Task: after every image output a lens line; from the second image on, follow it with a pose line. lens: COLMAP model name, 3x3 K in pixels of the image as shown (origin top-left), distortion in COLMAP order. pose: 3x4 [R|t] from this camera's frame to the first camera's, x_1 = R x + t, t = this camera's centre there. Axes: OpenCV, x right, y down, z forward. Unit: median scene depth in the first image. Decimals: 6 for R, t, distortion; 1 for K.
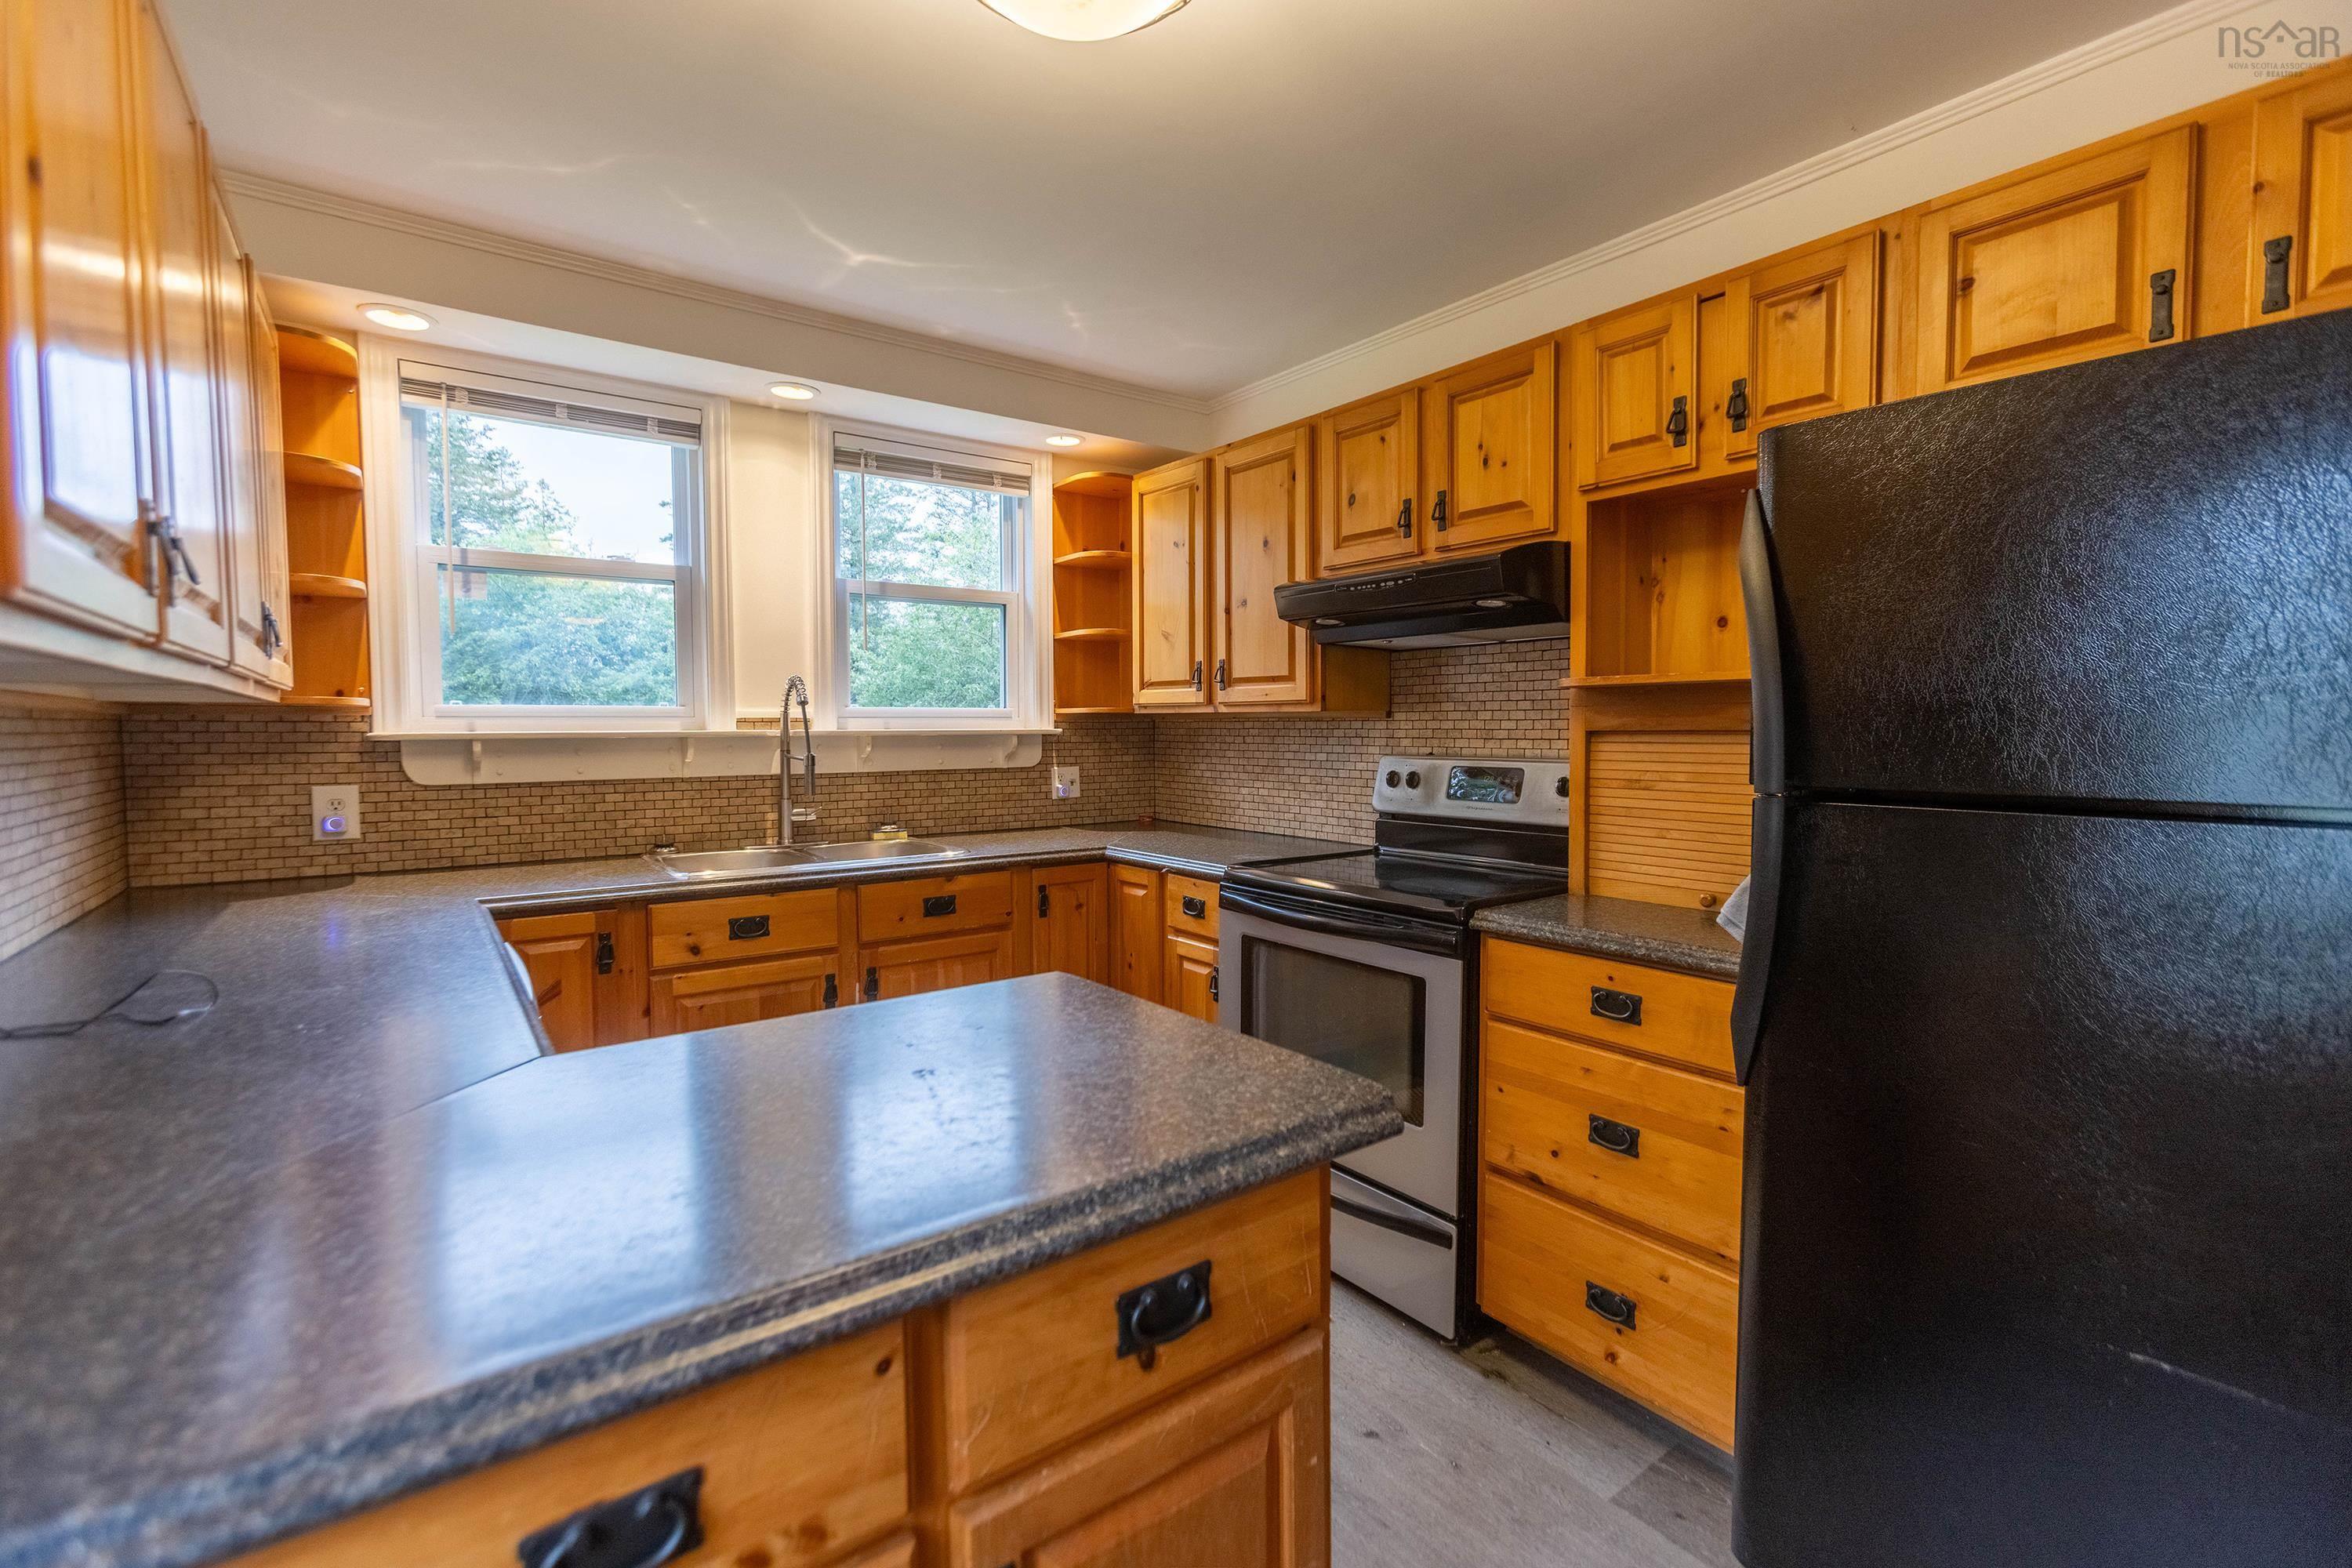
lens RADIAL K [[1037.7, 0, 1185.3], [0, 1037.7, 762.1], [0, 0, 1]] dist [-0.013931, 0.011640]
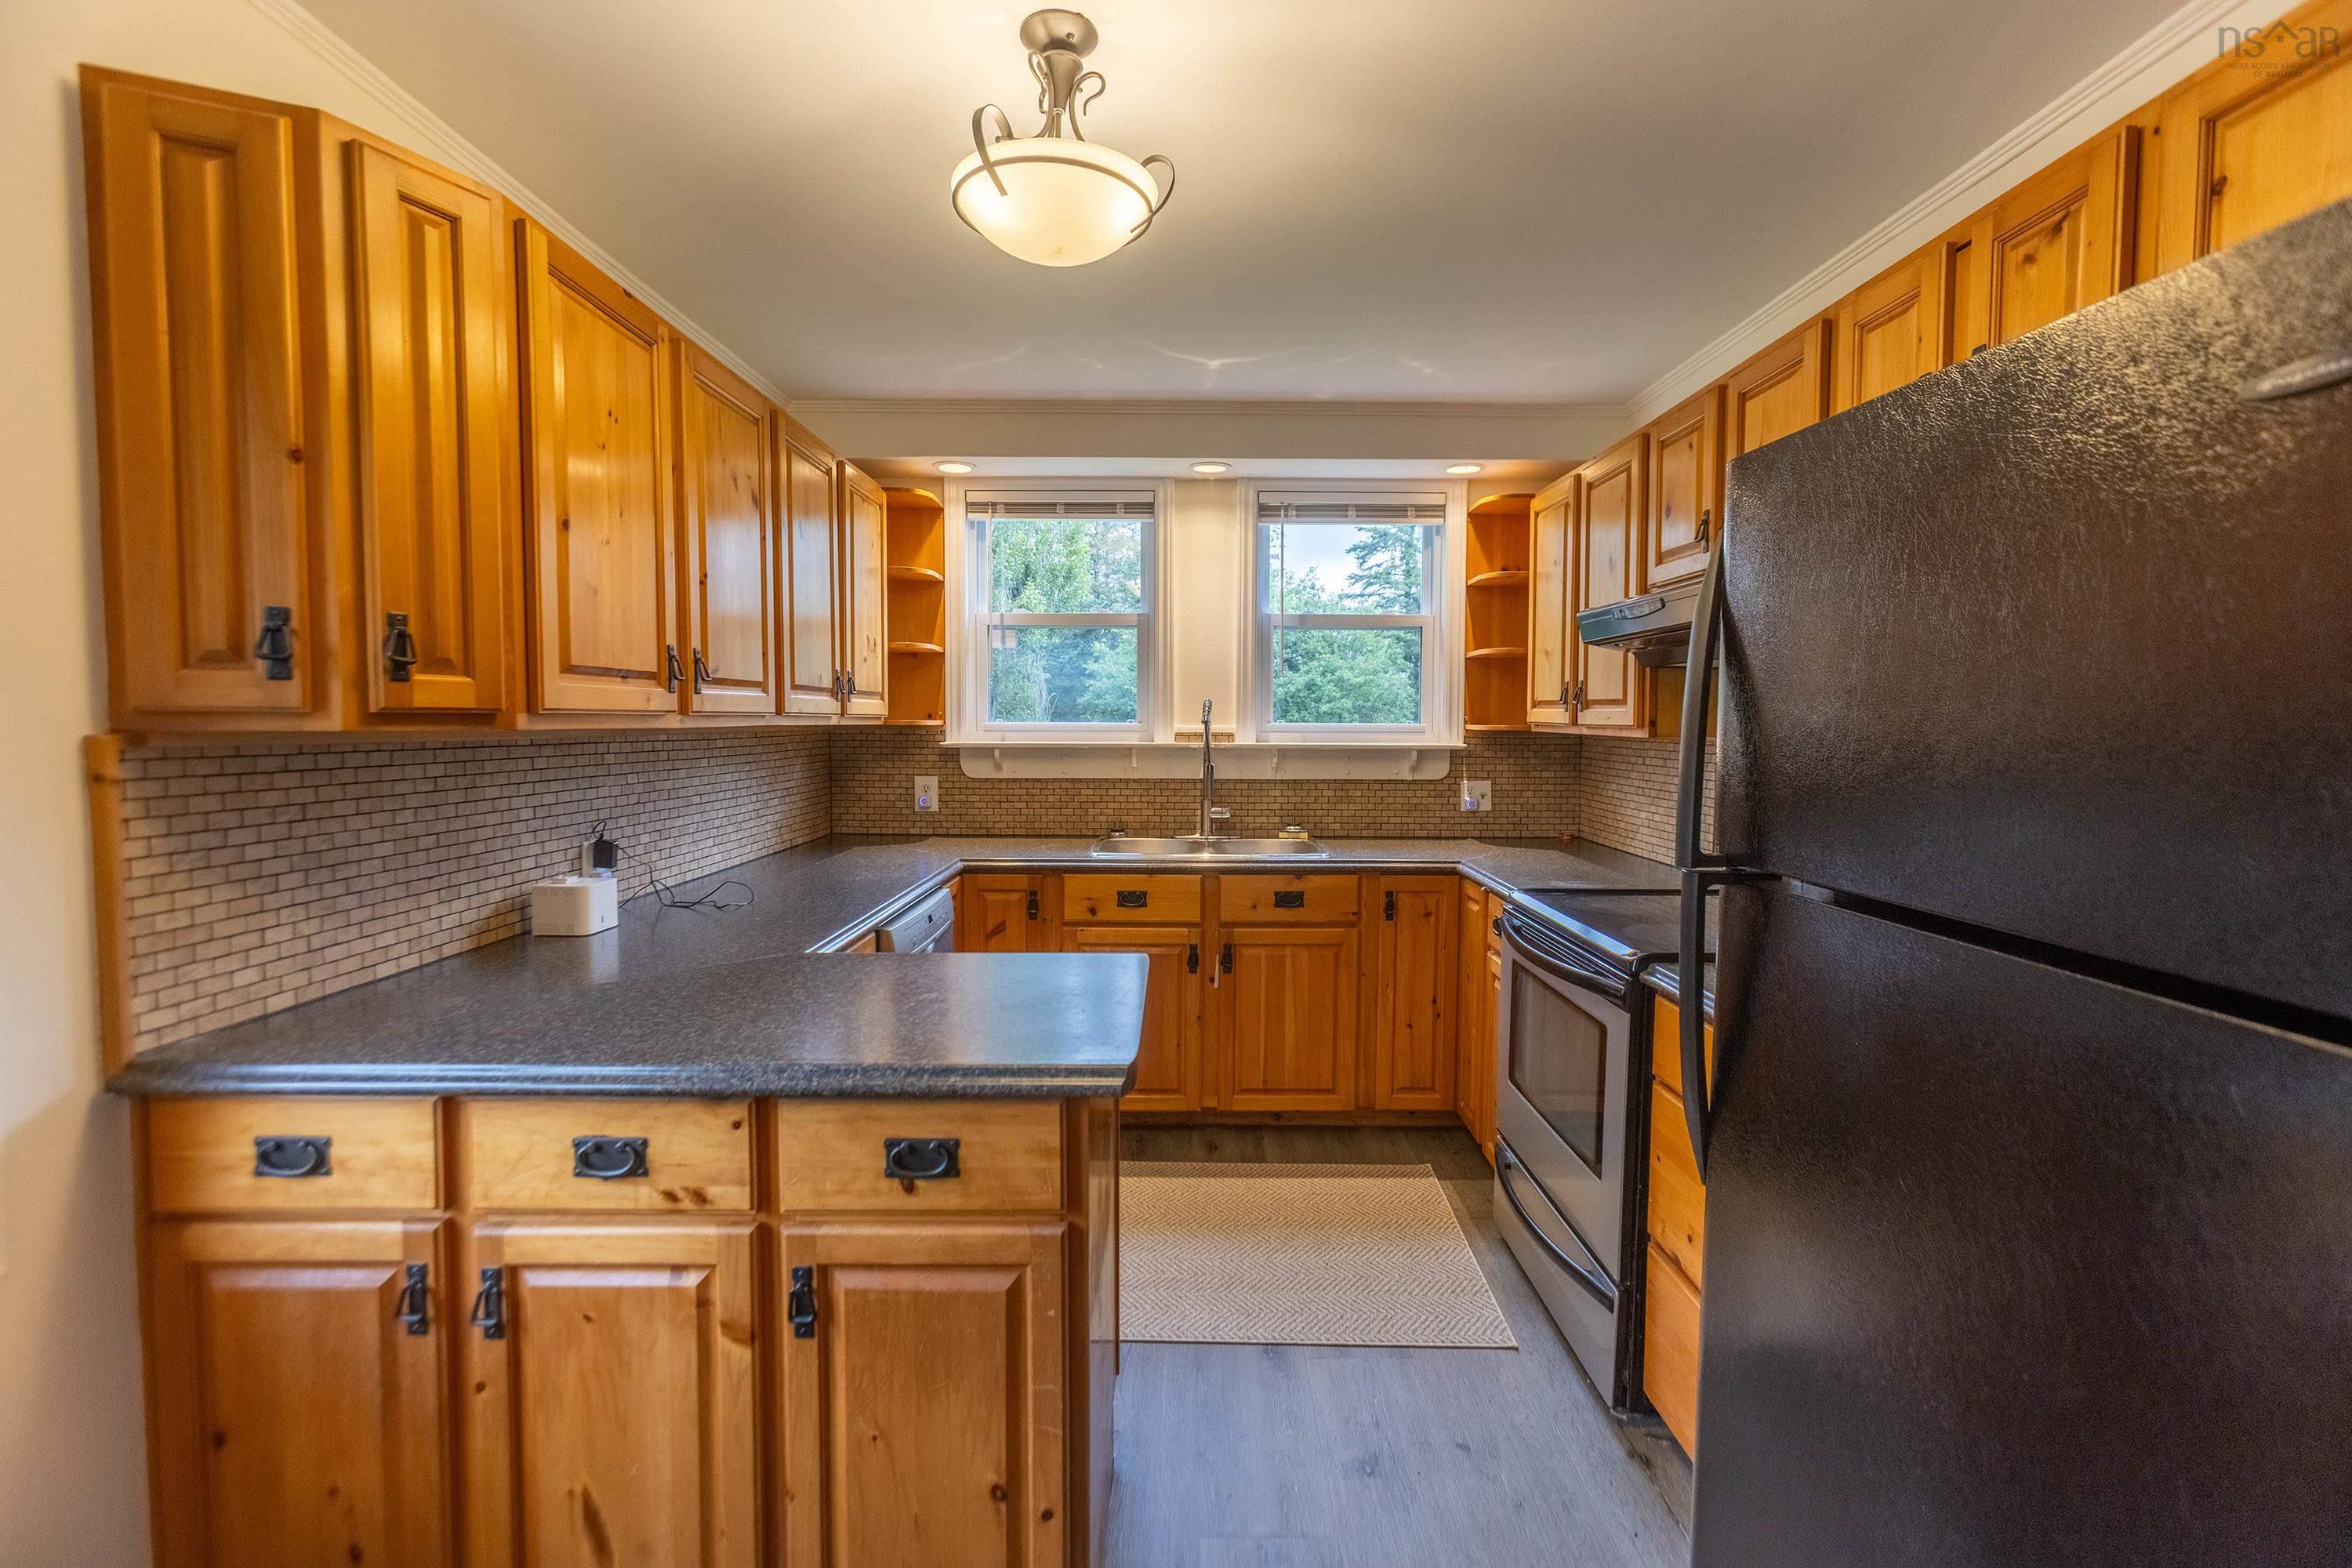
lens RADIAL K [[1037.7, 0, 1191.7], [0, 1037.7, 769.7], [0, 0, 1]] dist [-0.013931, 0.011640]
pose [[0.803489, 0.037057, -0.594166, 0.355099], [-0.028102, 0.999309, 0.024323, -0.031052], [0.594656, -0.002846, 0.803975, -0.002928]]
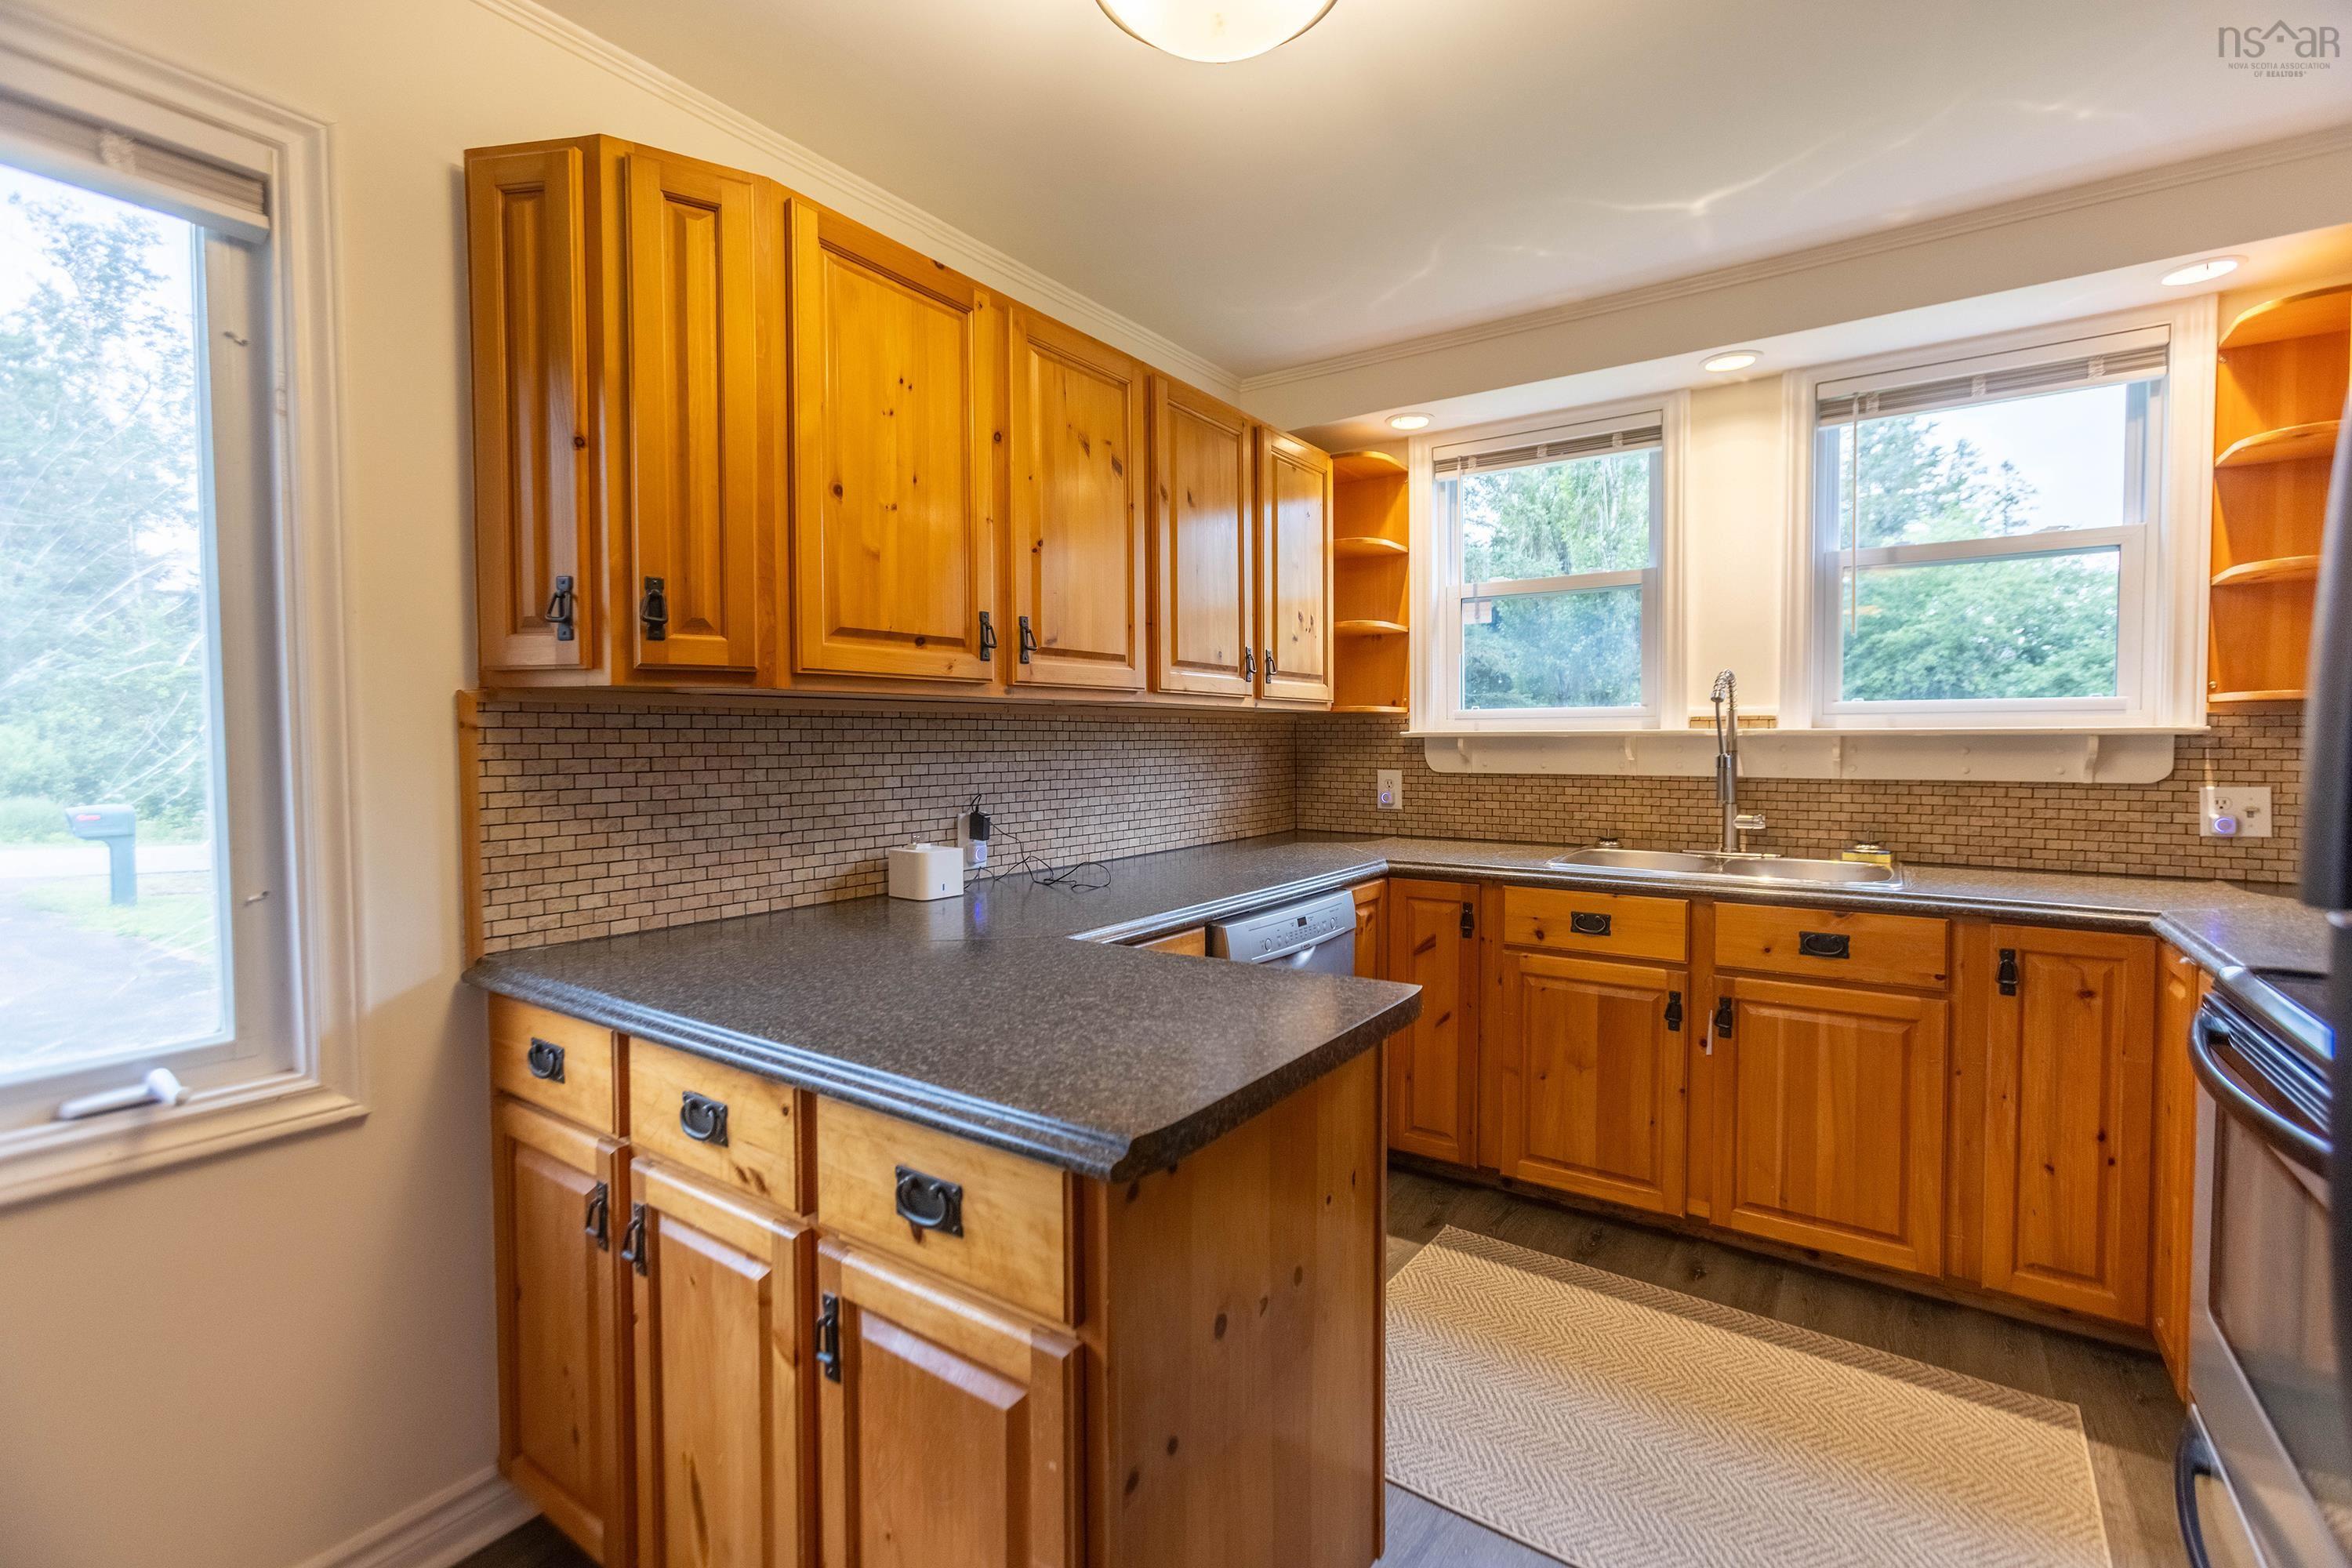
lens RADIAL K [[1037.7, 0, 1195.3], [0, 1037.7, 767.5], [0, 0, 1]] dist [-0.013931, 0.011640]
pose [[0.325533, 0.030778, -0.945030, 0.355666], [-0.028469, 0.999336, 0.022739, -0.004353], [0.945102, 0.019502, 0.326193, 0.260960]]
